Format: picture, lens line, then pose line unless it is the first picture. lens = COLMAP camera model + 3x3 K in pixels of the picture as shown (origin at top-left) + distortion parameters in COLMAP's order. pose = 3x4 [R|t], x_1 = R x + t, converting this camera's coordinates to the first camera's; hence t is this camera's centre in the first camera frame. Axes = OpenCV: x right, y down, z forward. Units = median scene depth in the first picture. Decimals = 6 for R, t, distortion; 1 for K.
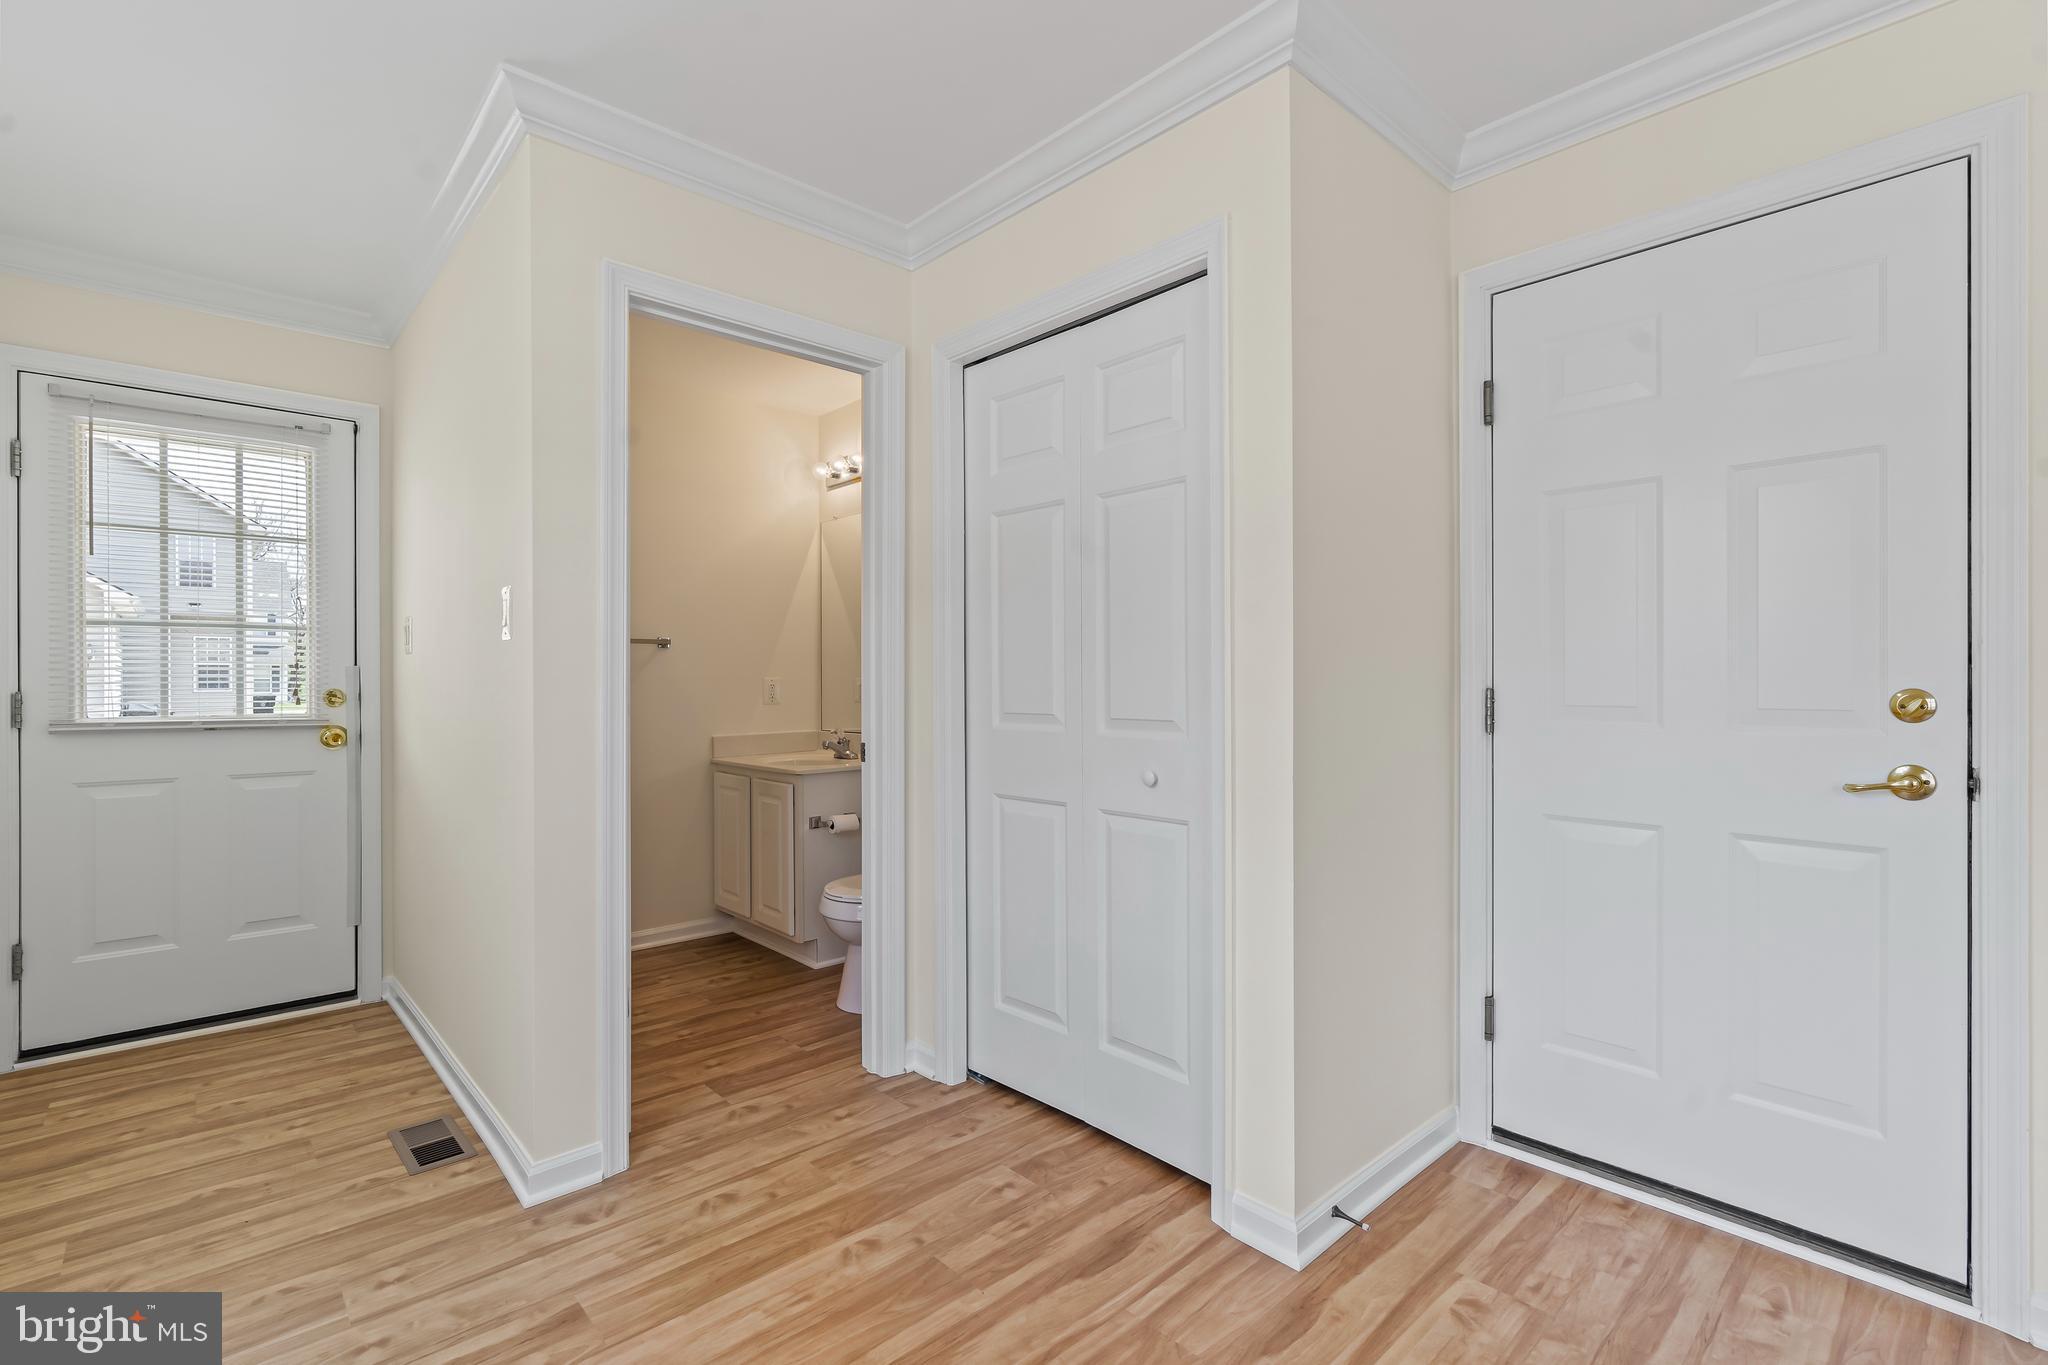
lens RADIAL K [[927.6, 0, 1023.7], [0, 927.6, 683.5], [0, 0, 1]] dist [-0.007550, 0.001429]
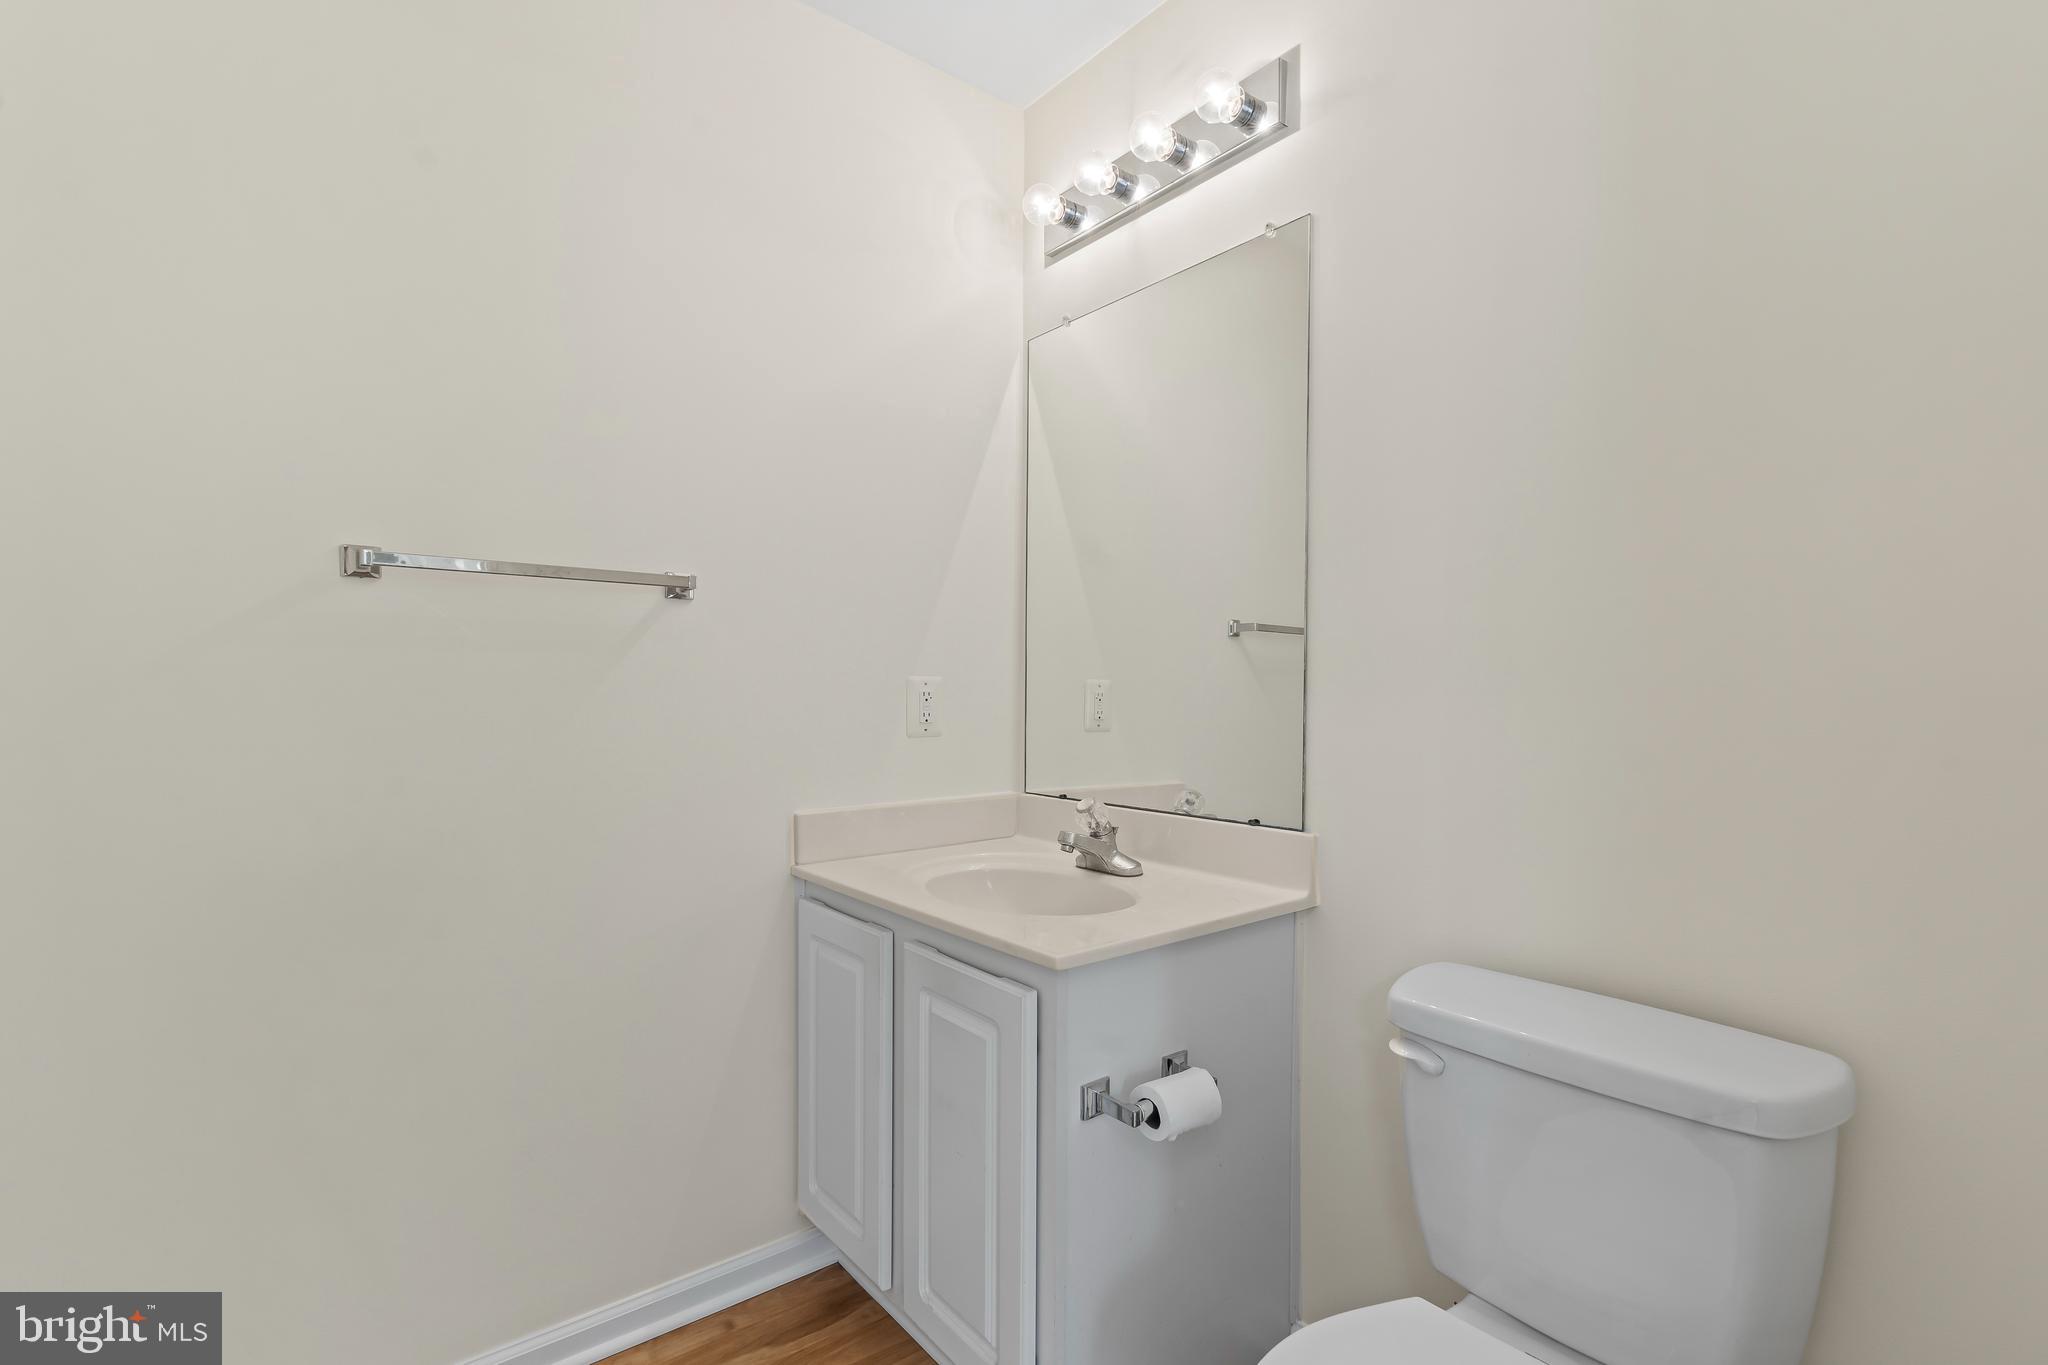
lens RADIAL K [[927.6, 0, 1023.7], [0, 927.6, 683.5], [0, 0, 1]] dist [-0.007550, 0.001429]
pose [[0.998483, 0.006384, -0.054688, -0.208397], [-0.006148, 0.999971, 0.004475, -0.005832], [0.054715, -0.004131, 0.998493, 0.581470]]
